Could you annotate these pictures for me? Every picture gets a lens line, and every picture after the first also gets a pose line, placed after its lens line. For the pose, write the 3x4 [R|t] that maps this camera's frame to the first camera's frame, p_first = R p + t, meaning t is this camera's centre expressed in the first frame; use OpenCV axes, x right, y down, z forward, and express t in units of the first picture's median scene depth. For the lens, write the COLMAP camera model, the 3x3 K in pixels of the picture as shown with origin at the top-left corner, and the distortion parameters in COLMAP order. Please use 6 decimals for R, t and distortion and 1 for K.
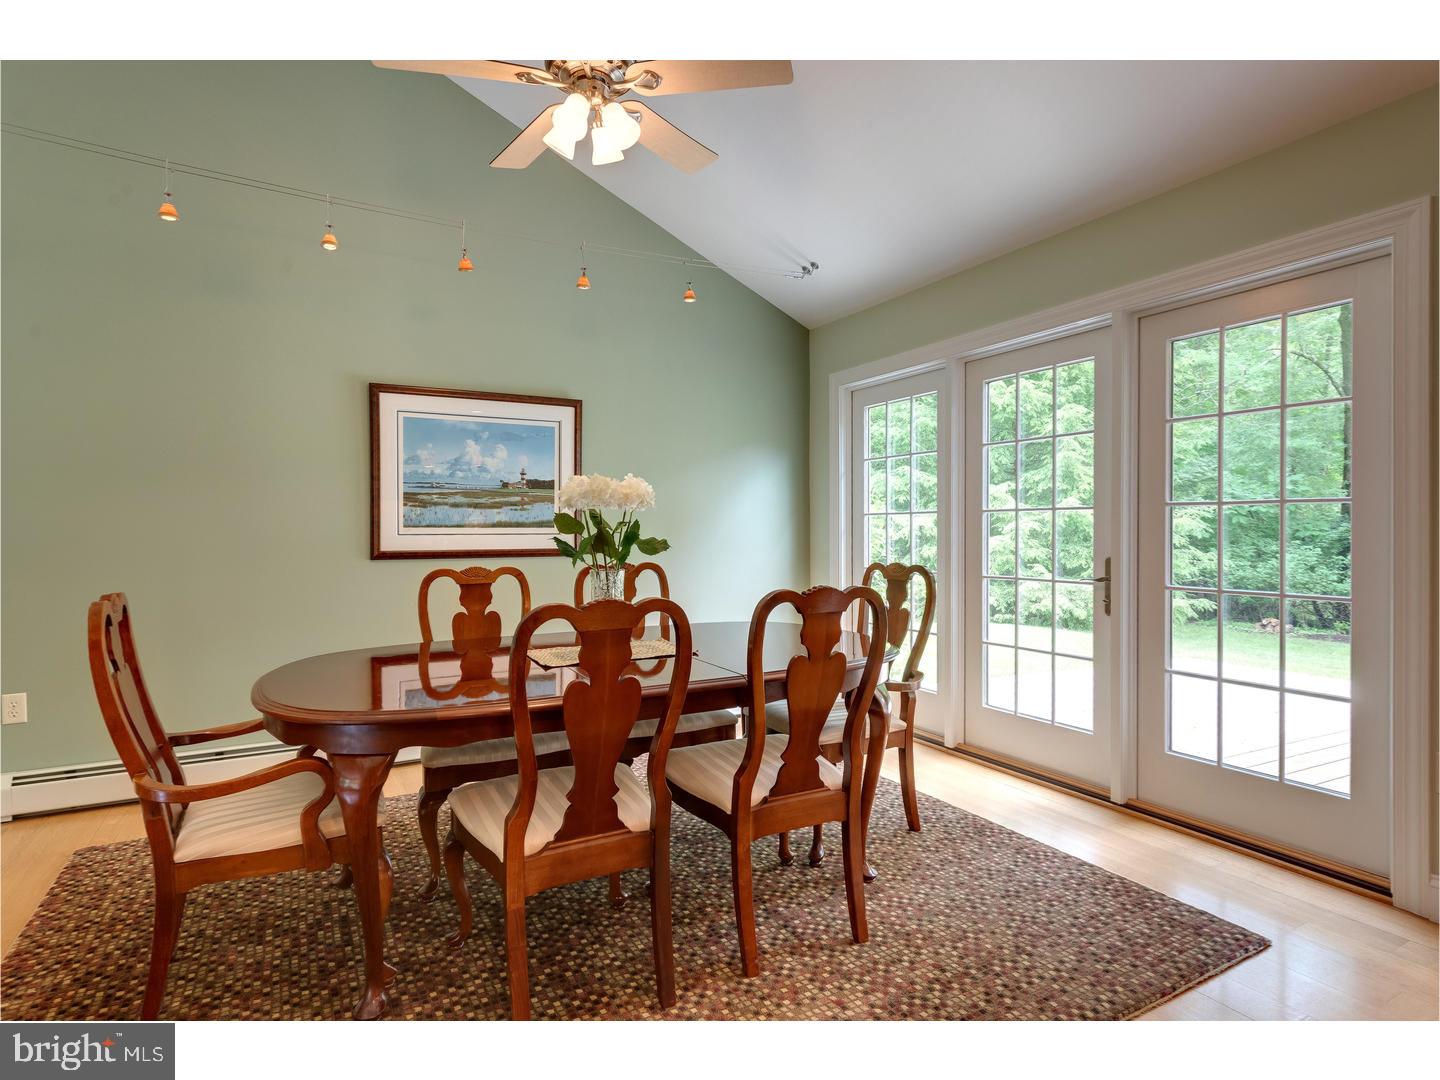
lens RADIAL K [[783.2, 0, 722.3], [0, 783.2, 542.0], [0, 0, 1]] dist [0.002415, -0.001963]
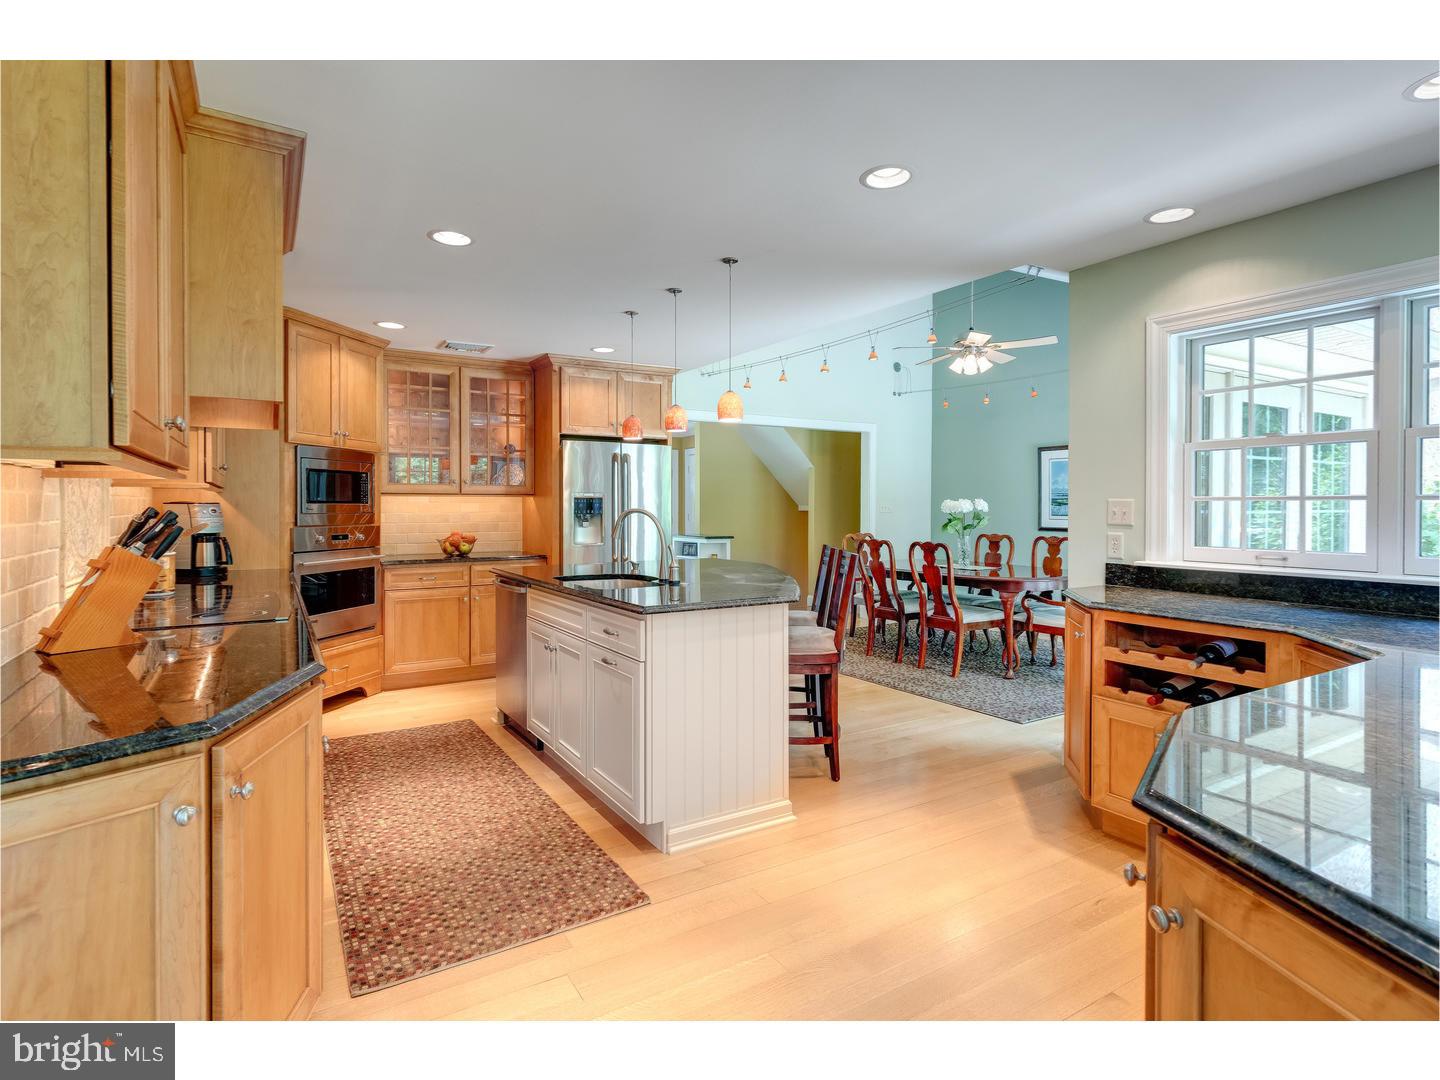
lens RADIAL K [[749.7, 0, 717.4], [0, 749.7, 507.1], [0, 0, 1]] dist [0.002626, 0.000021]
pose [[0.044486, 0.009595, -0.998964, 1.551084], [-0.015669, 0.999838, 0.008906, -0.046623], [0.998887, 0.015257, 0.044629, 0.048247]]
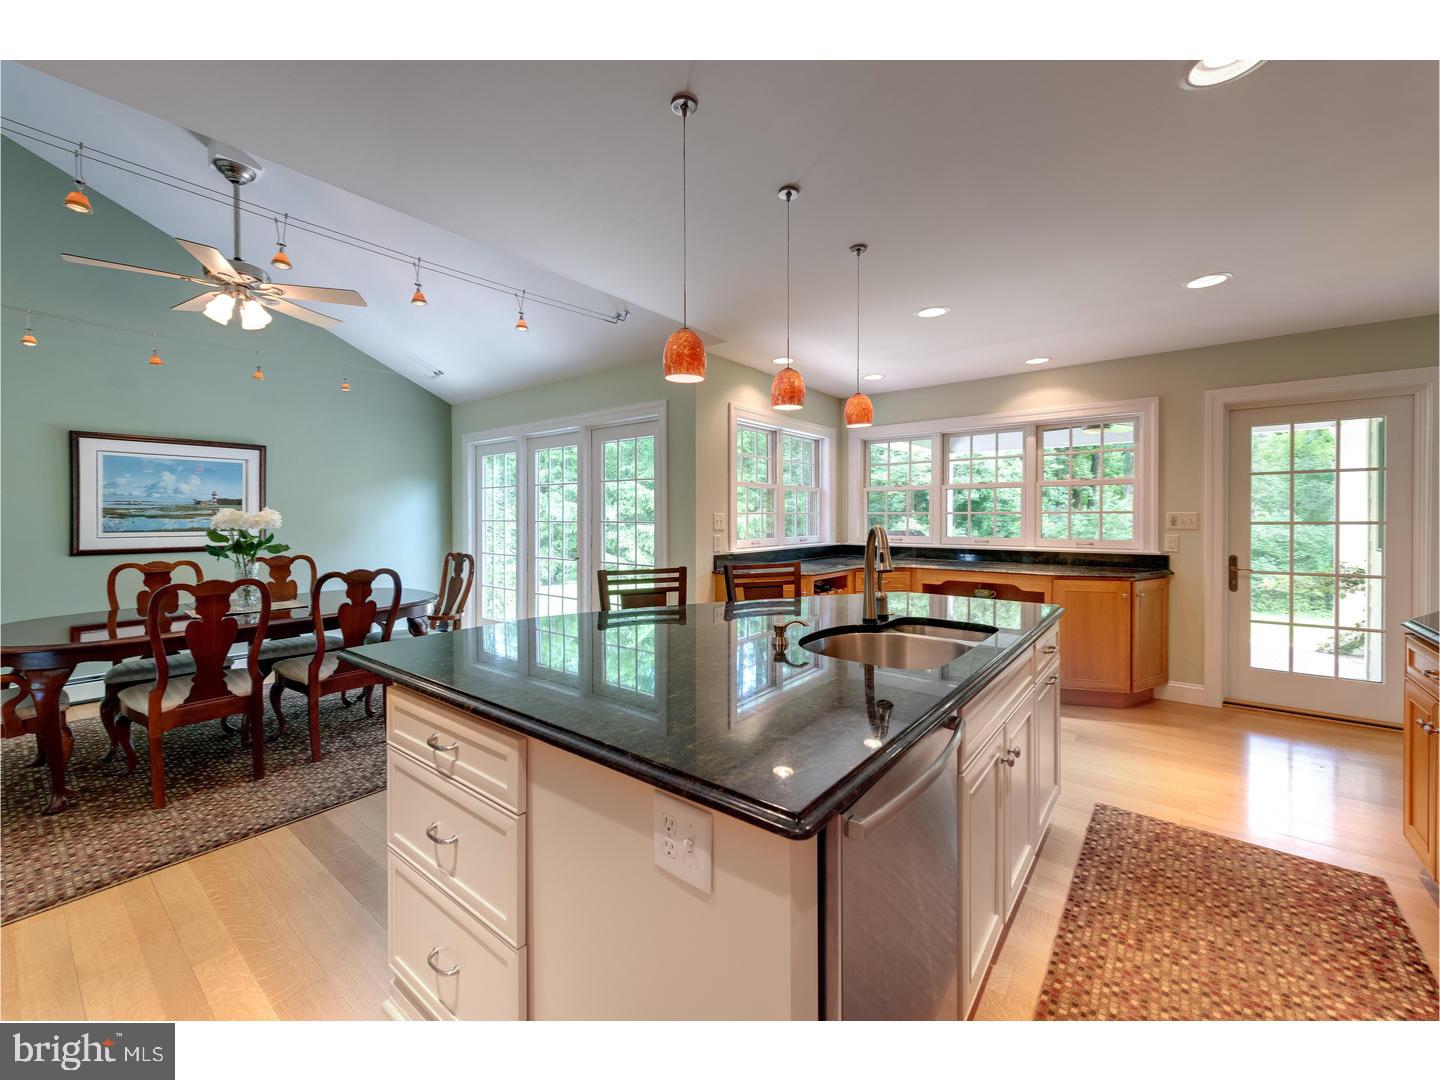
lens RADIAL K [[577.0, 0, 737.0], [0, 577.0, 522.0], [0, 0, 1]] dist [-0.000389, -0.000383]
pose [[0.913848, 0.001498, 0.406053, 0.226770], [0.000929, 0.999983, -0.005781, -0.031995], [-0.406055, 0.005660, 0.913831, -0.434207]]
